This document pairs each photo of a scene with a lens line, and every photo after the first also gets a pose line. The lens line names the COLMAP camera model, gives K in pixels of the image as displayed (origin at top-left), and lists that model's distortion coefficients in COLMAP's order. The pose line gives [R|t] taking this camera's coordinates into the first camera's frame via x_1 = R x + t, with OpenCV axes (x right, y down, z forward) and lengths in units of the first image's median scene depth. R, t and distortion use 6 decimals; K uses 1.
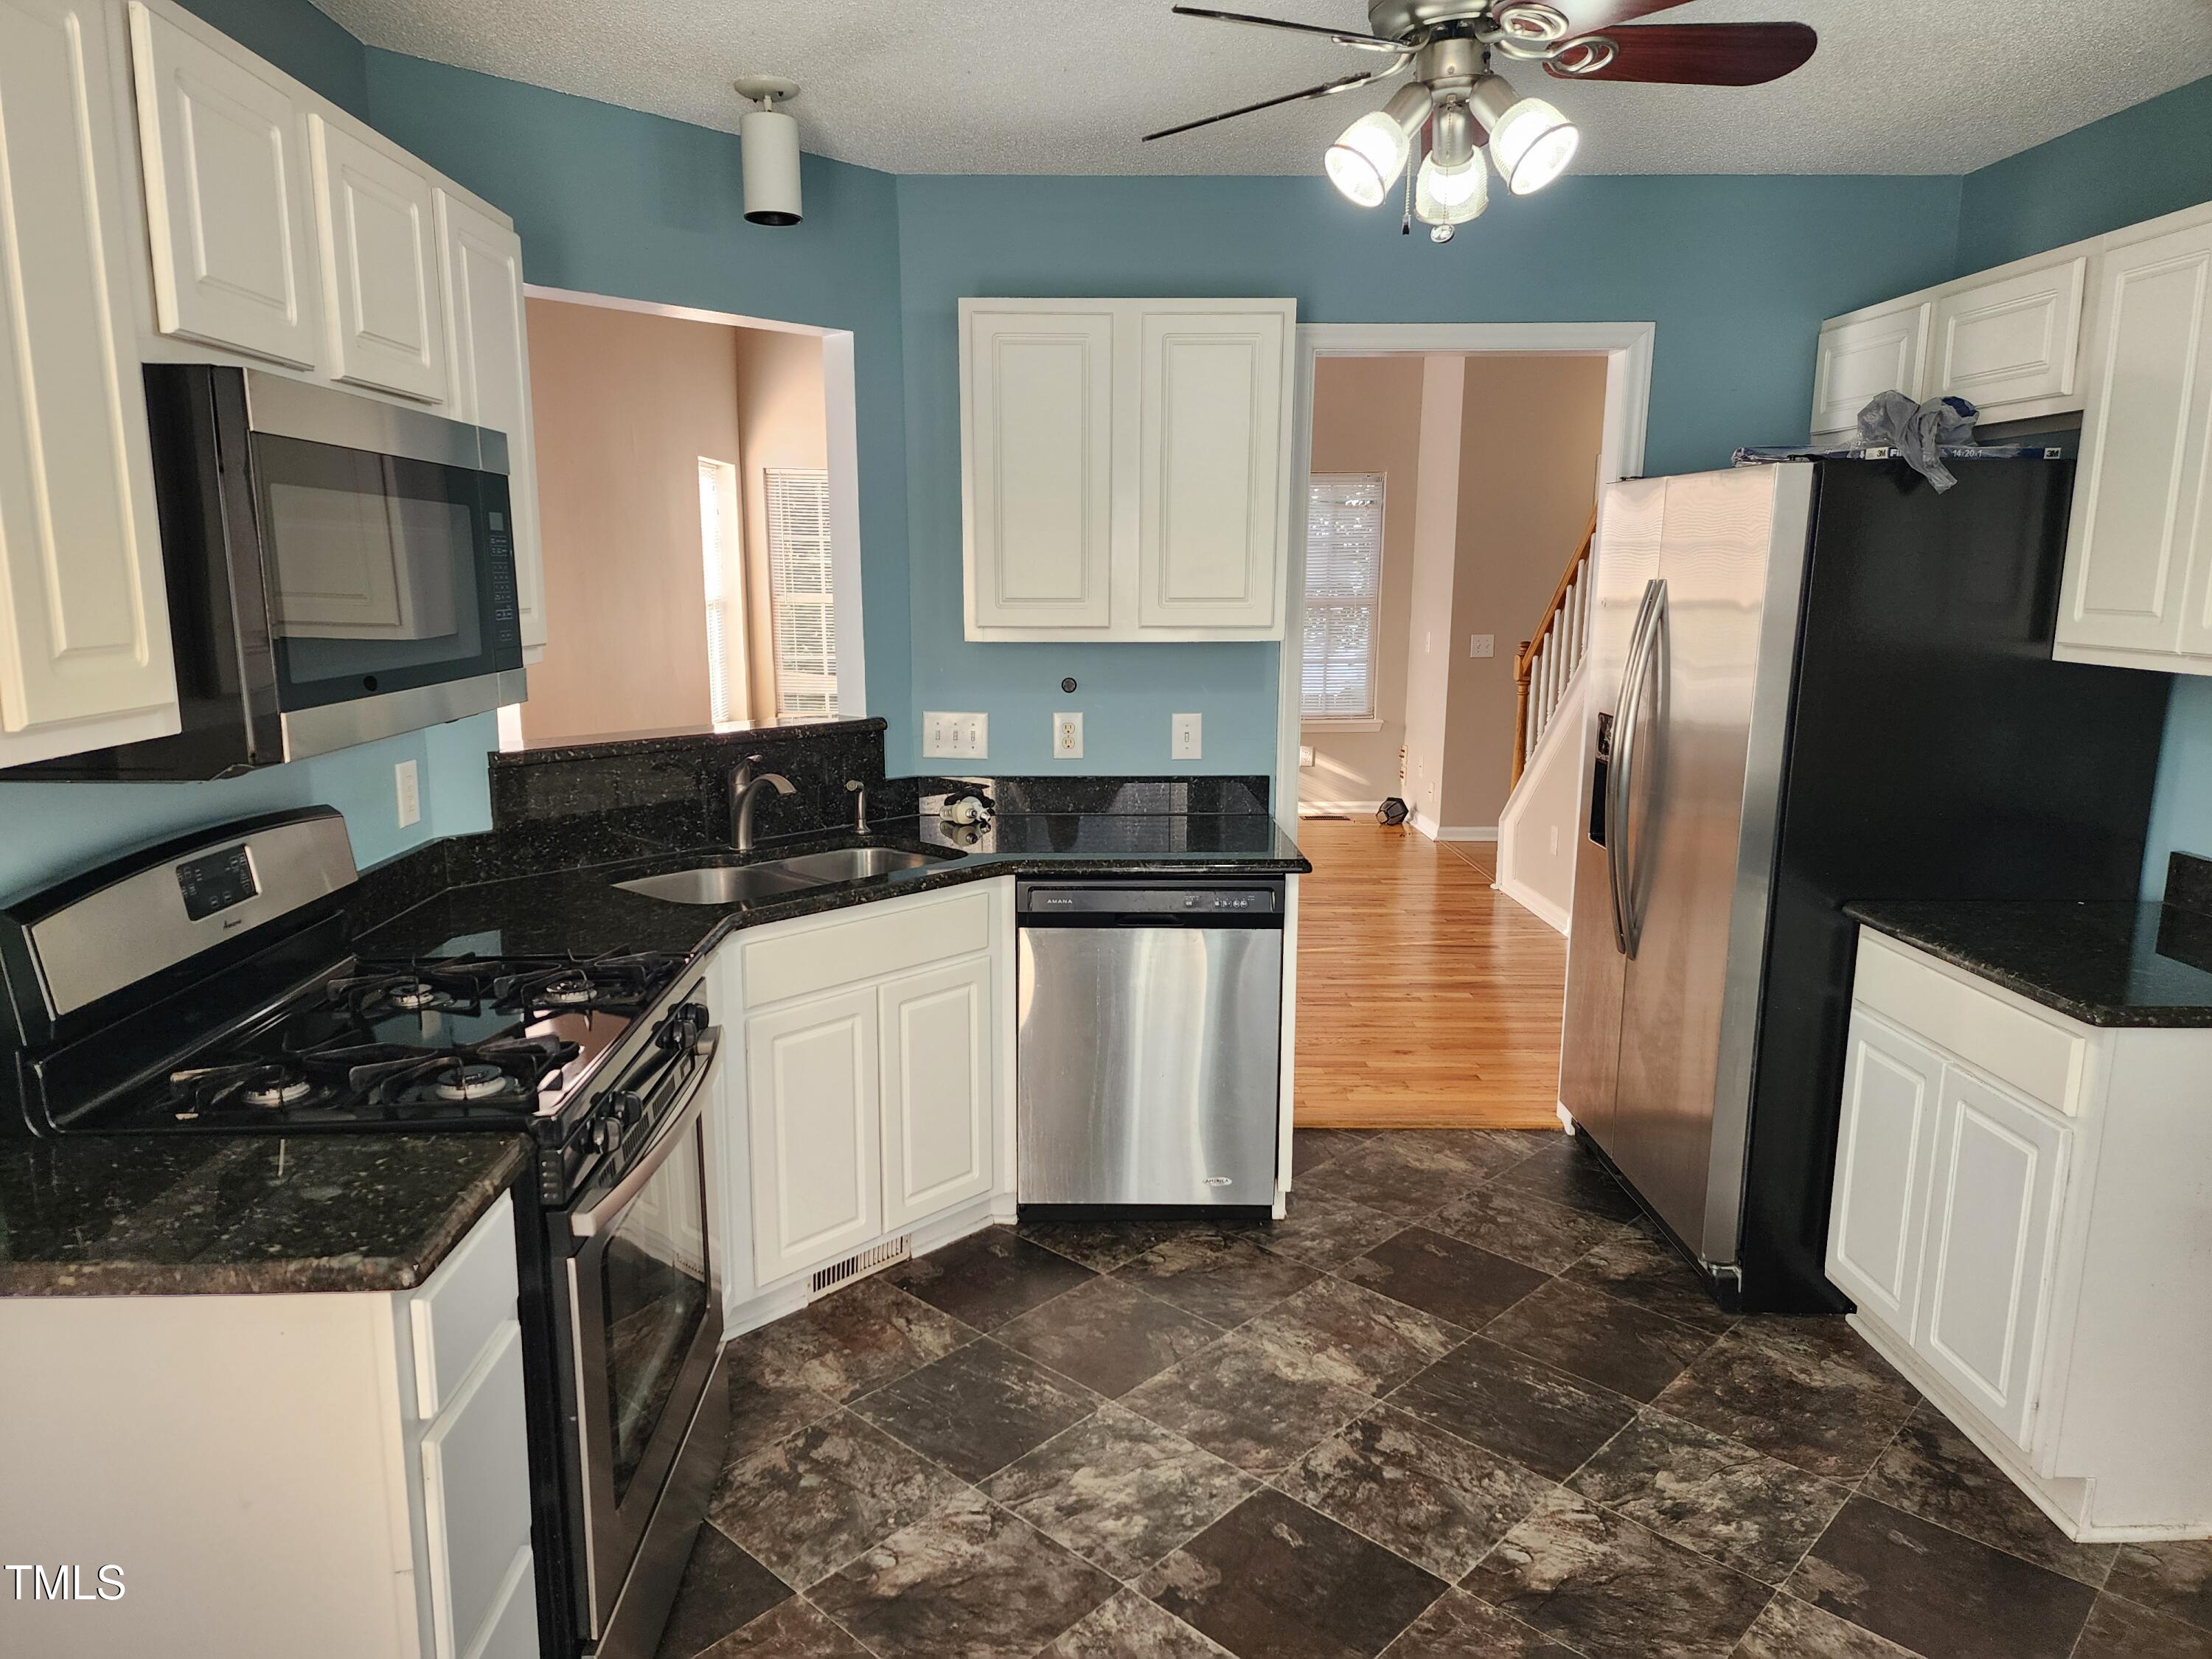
lens RADIAL K [[1475.9, 0, 1117.6], [0, 1475.9, 869.2], [0, 0, 1]] dist [0.065832, -0.056741]
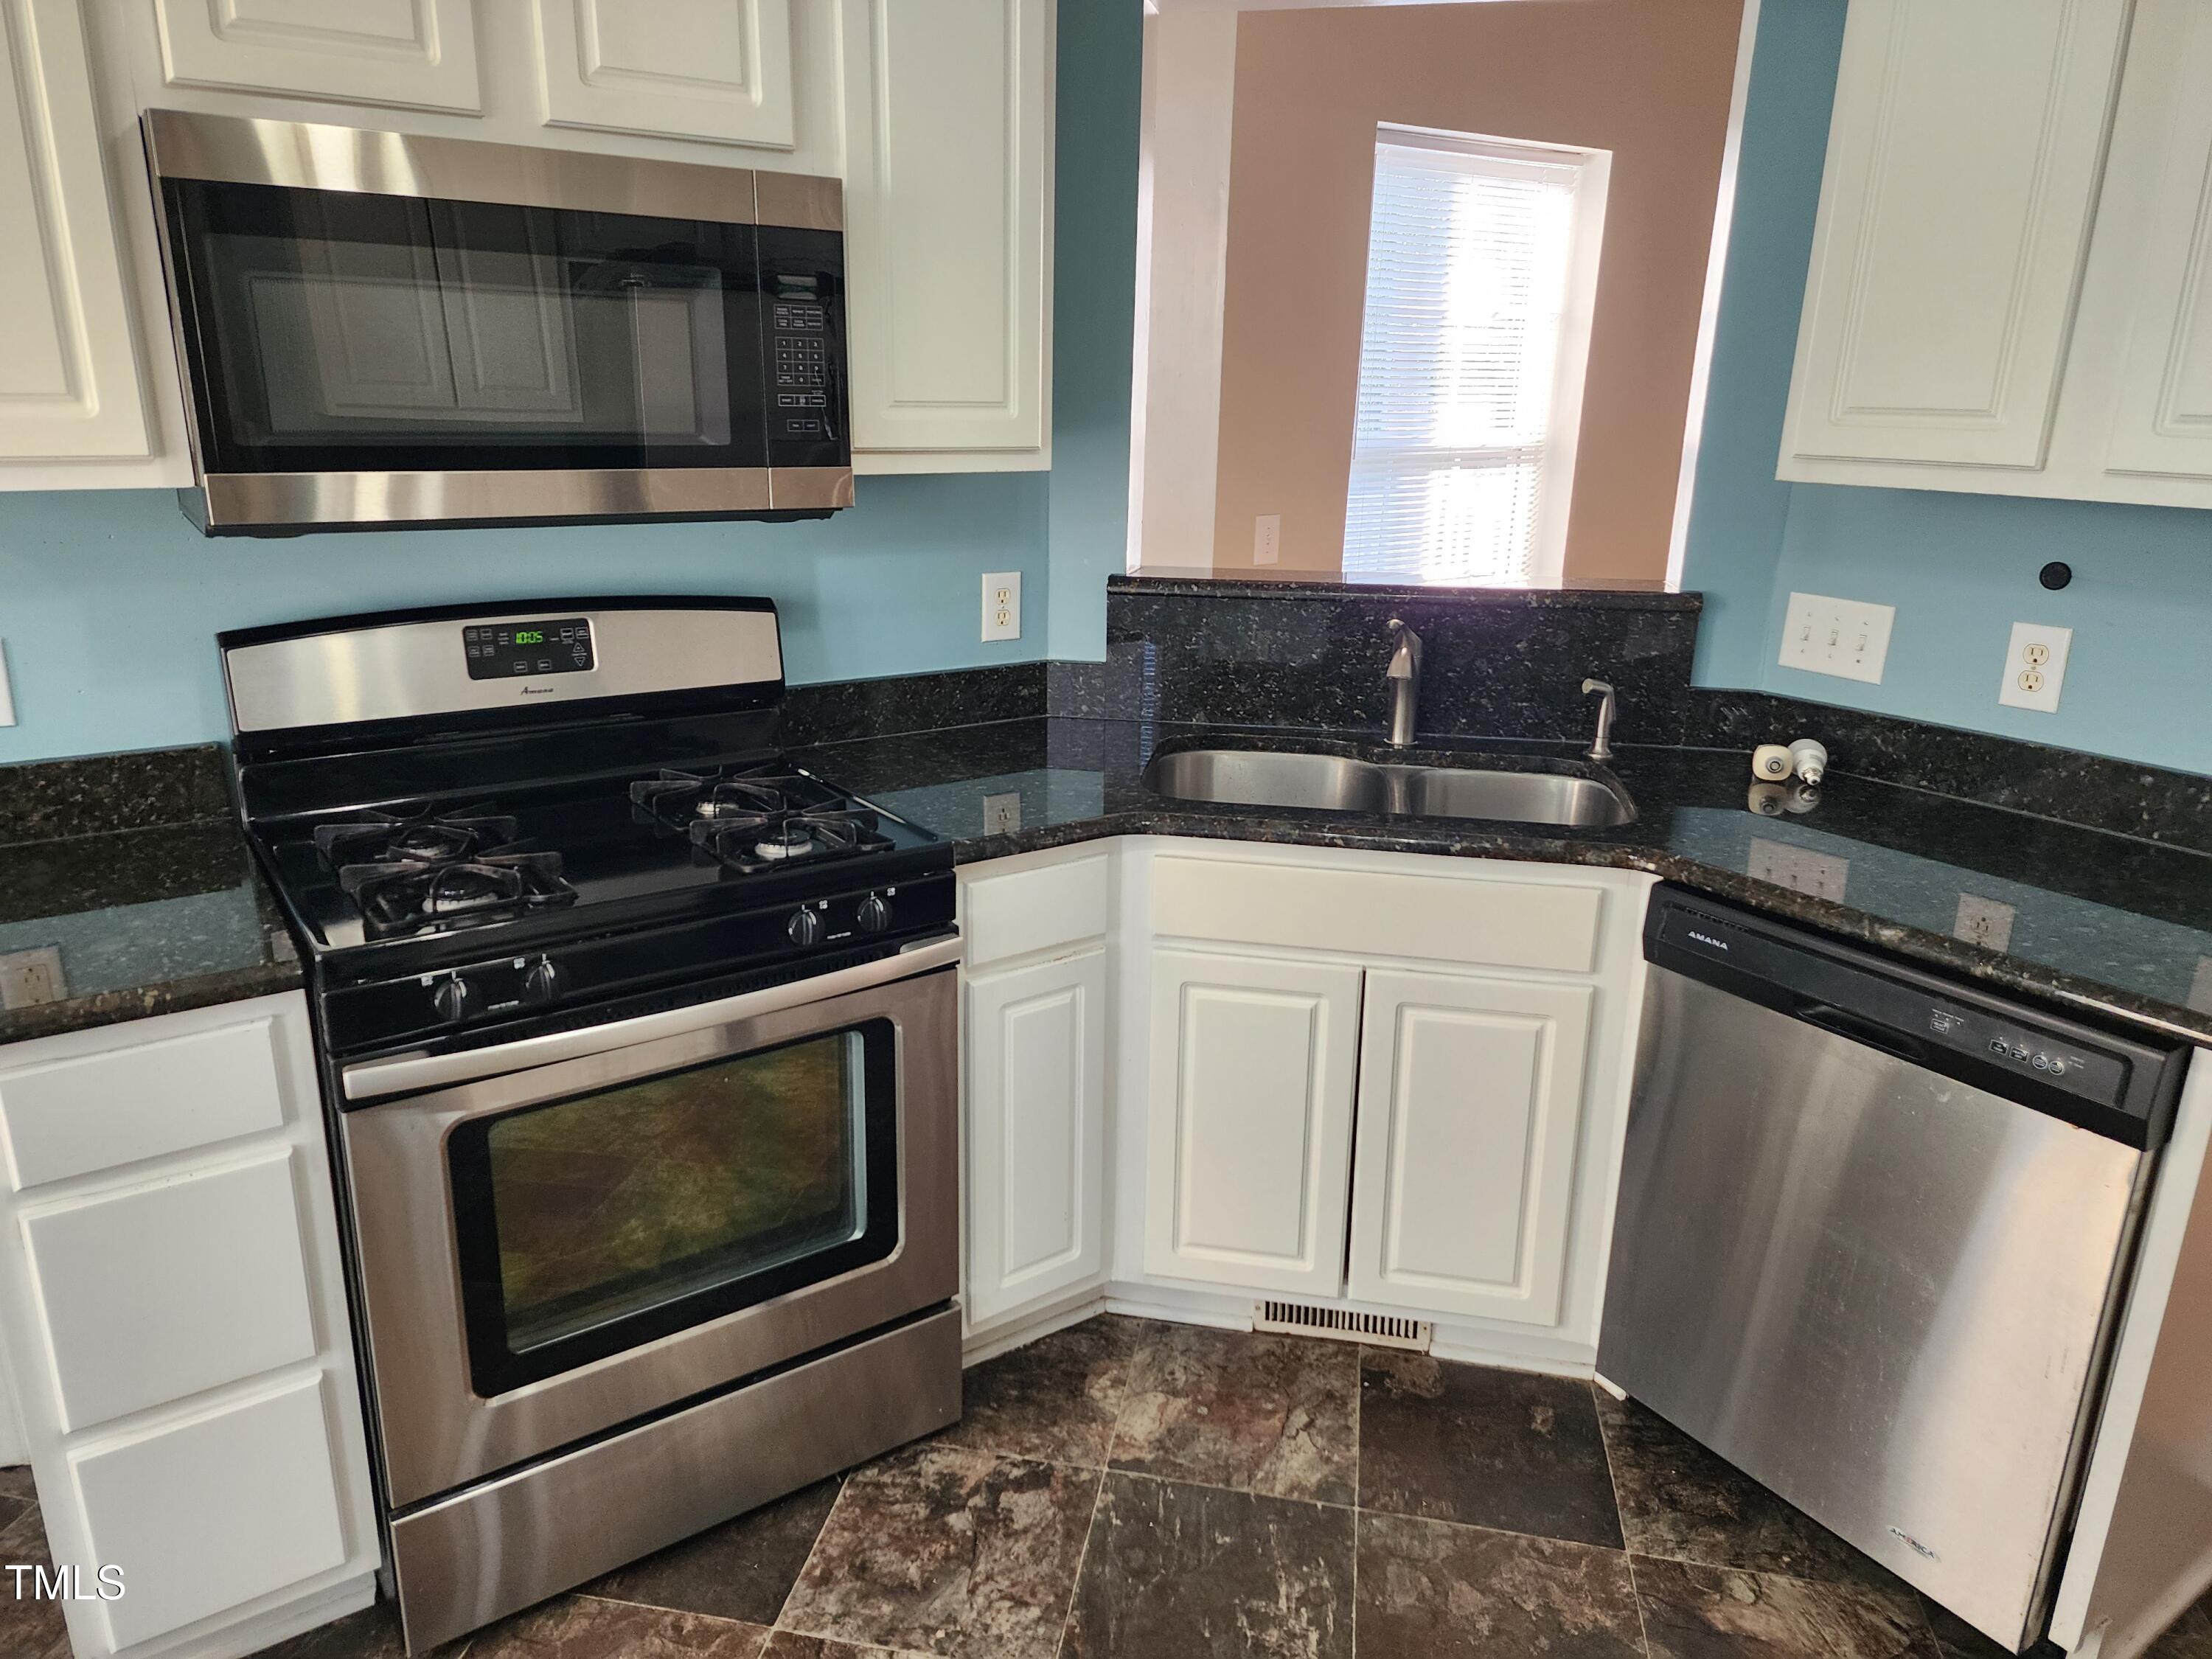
lens RADIAL K [[1475.9, 0, 1041.7], [0, 1475.9, 836.1], [0, 0, 1]] dist [0.065832, -0.056741]
pose [[0.516503, 0.257411, -0.816679, 0.317274], [-0.184264, 0.964814, 0.187566, -0.085353], [0.836225, 0.053606, 0.545761, 0.494343]]
